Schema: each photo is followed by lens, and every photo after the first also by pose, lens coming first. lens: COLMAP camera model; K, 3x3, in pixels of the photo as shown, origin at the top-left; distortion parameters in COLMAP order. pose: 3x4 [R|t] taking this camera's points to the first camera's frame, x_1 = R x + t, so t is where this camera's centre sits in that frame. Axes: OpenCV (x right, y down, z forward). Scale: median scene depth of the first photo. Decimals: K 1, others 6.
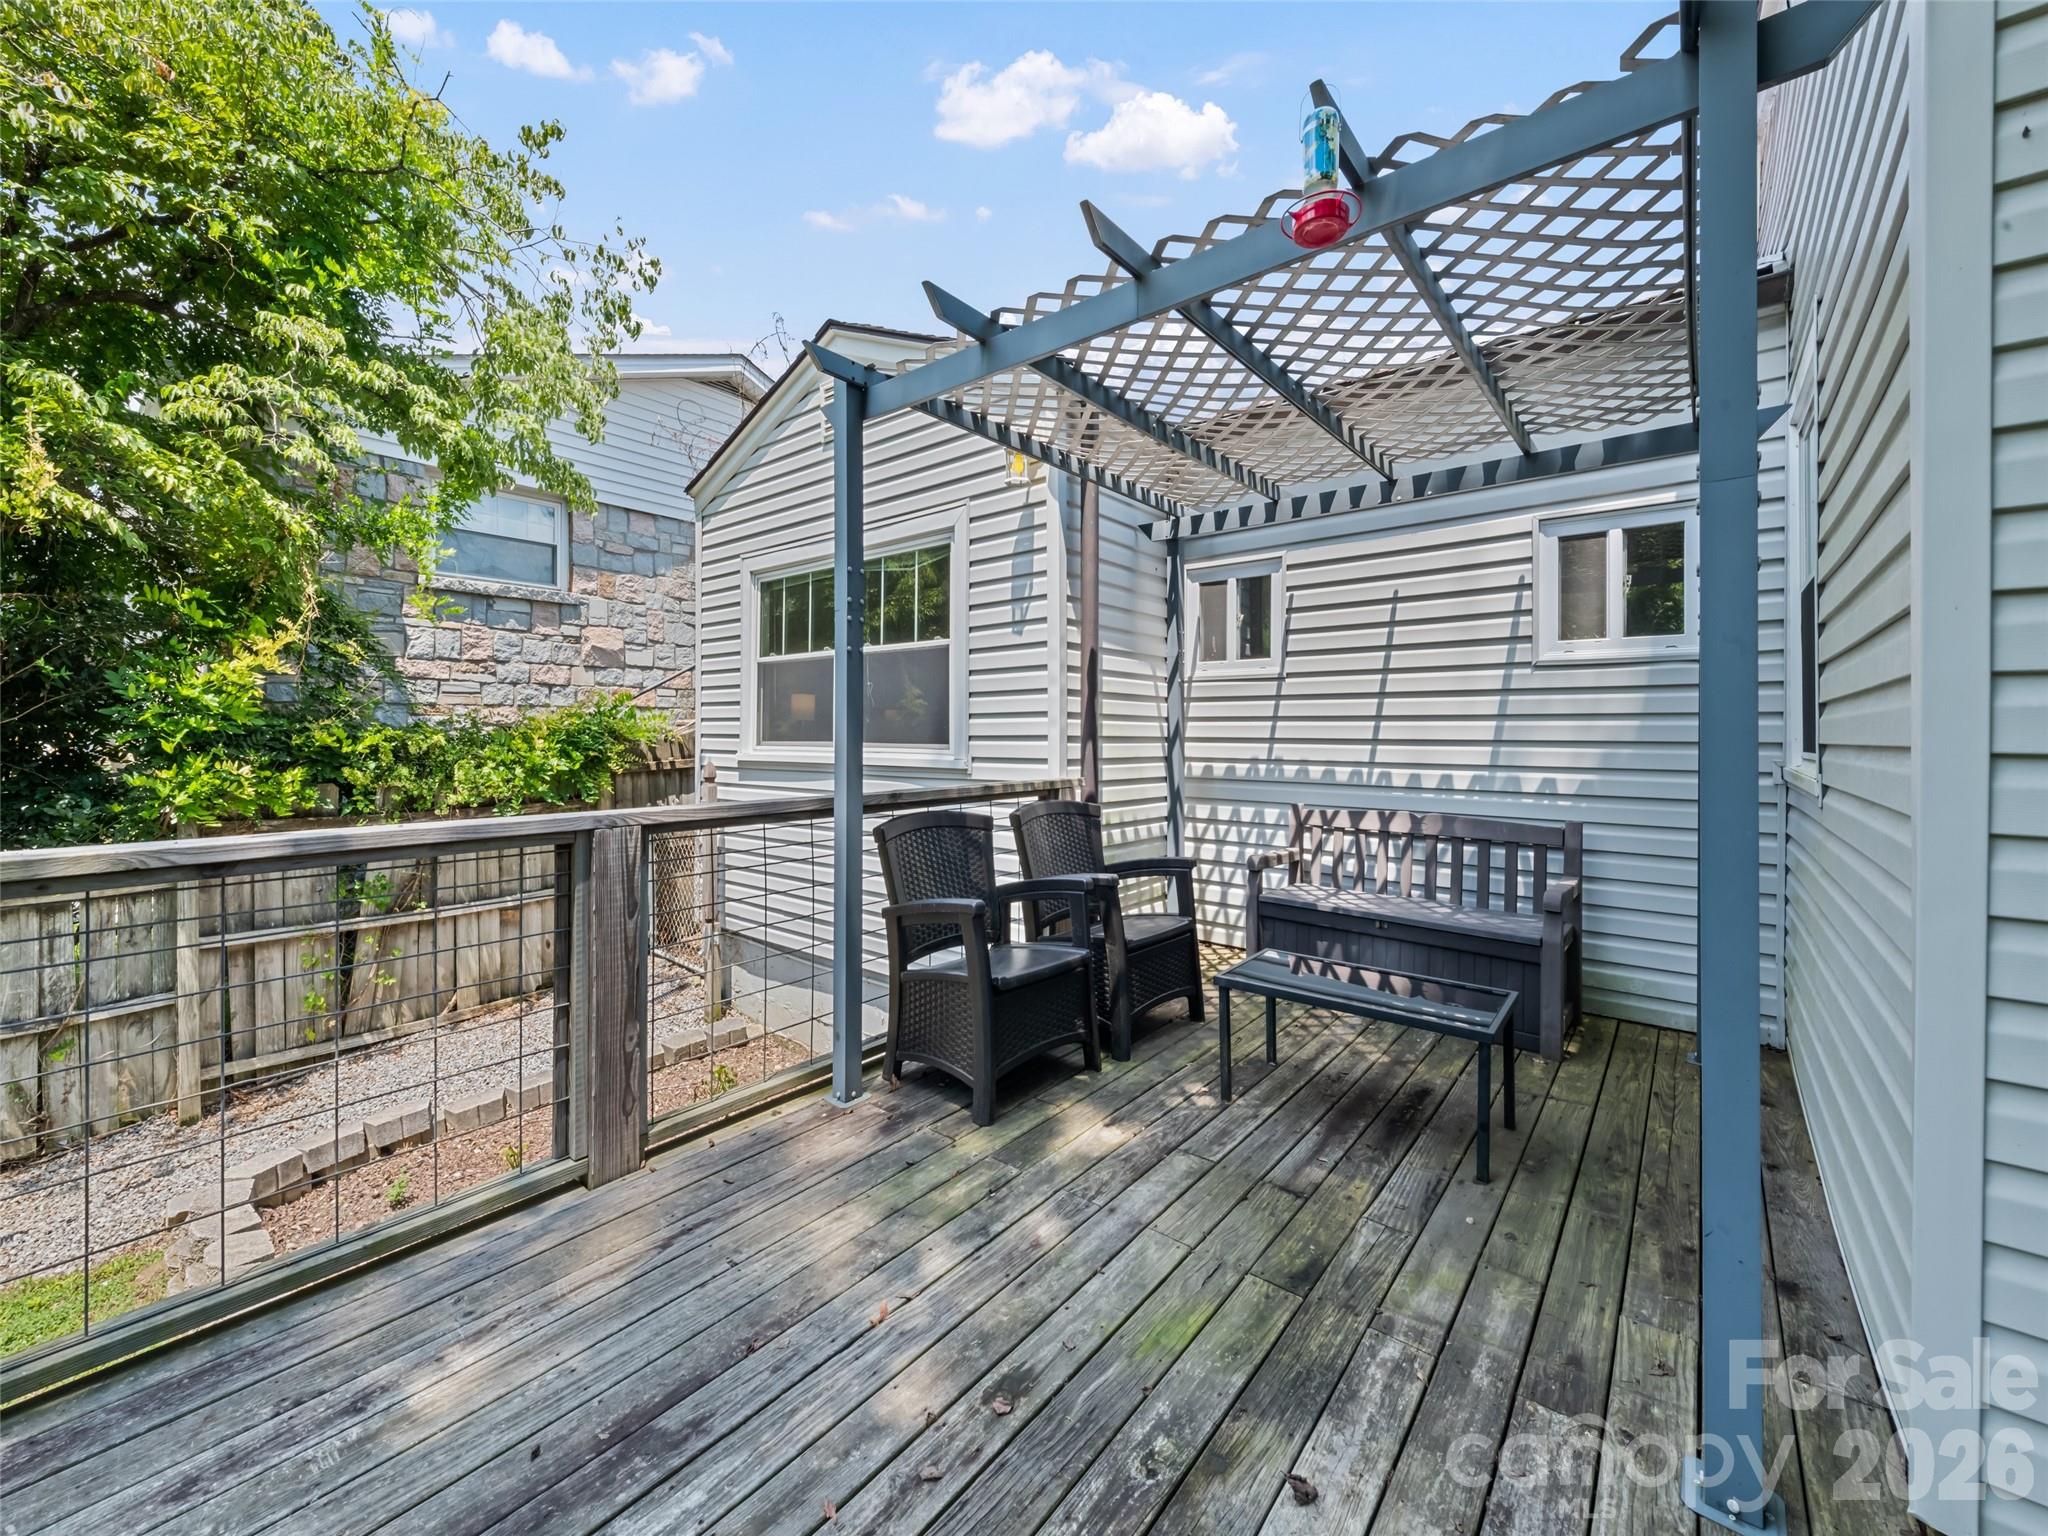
lens RADIAL K [[808.2, 0, 999.4], [0, 808.2, 741.0], [0, 0, 1]] dist [-0.008971, 0.000003]
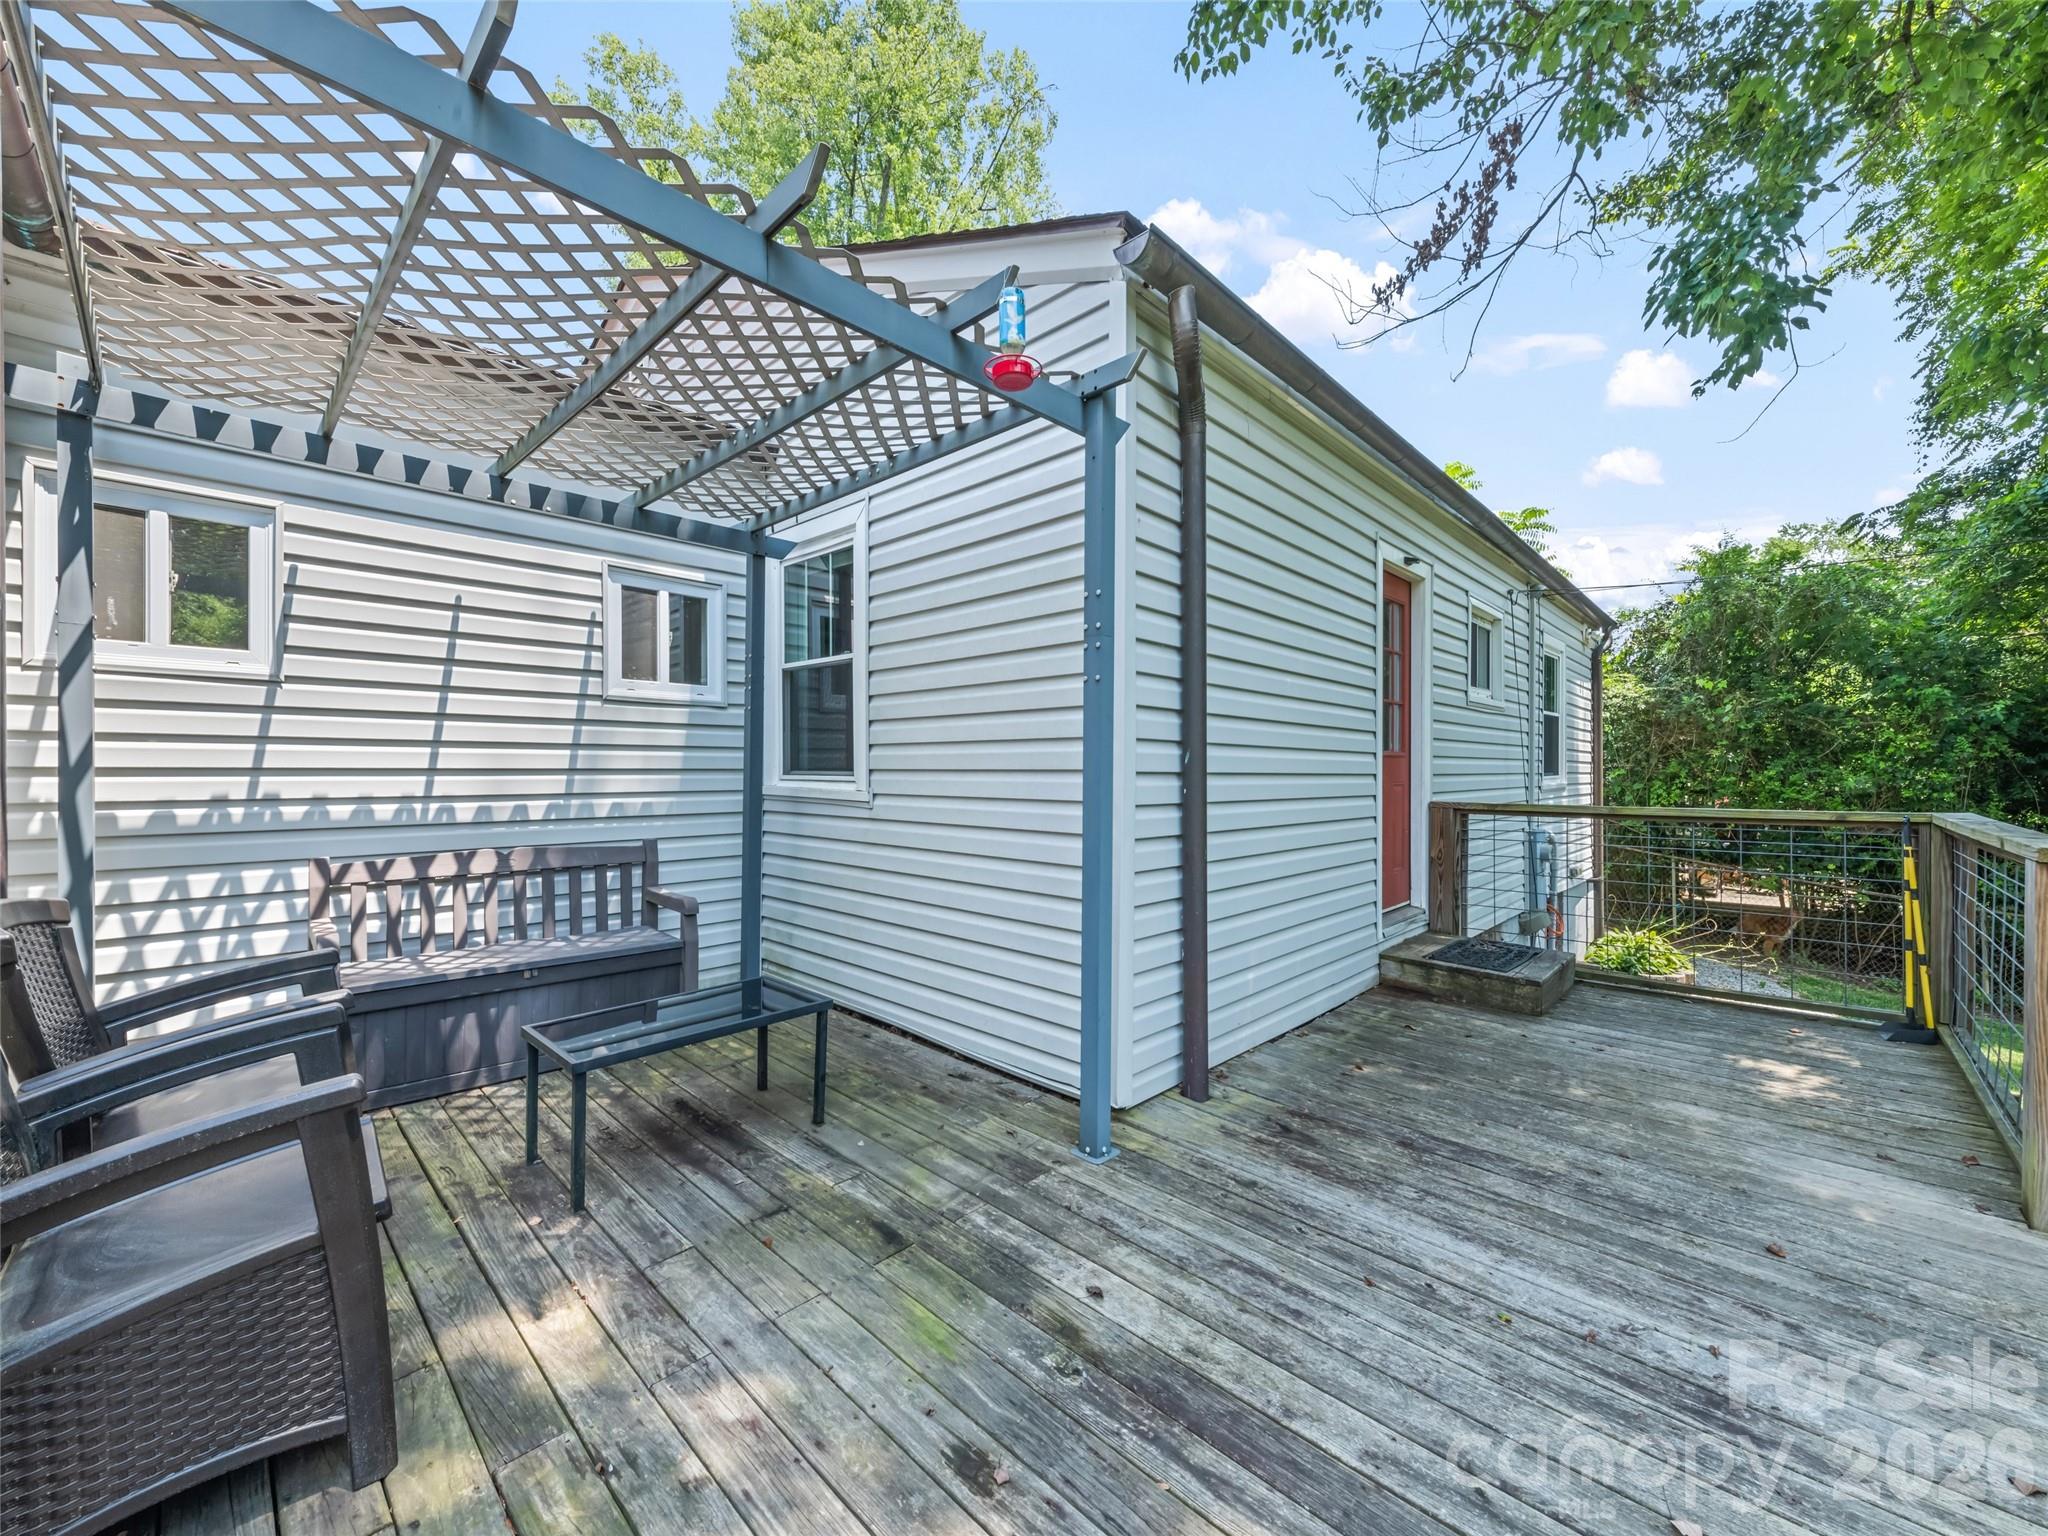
lens RADIAL K [[806.8, 0, 1029.3], [0, 806.8, 776.5], [0, 0, 1]] dist [0.002579, -0.000082]
pose [[0.048863, -0.017215, 0.998657, -0.385473], [0.004153, 0.999846, 0.017032, -0.006263], [-0.998797, 0.003315, 0.048927, 0.377652]]
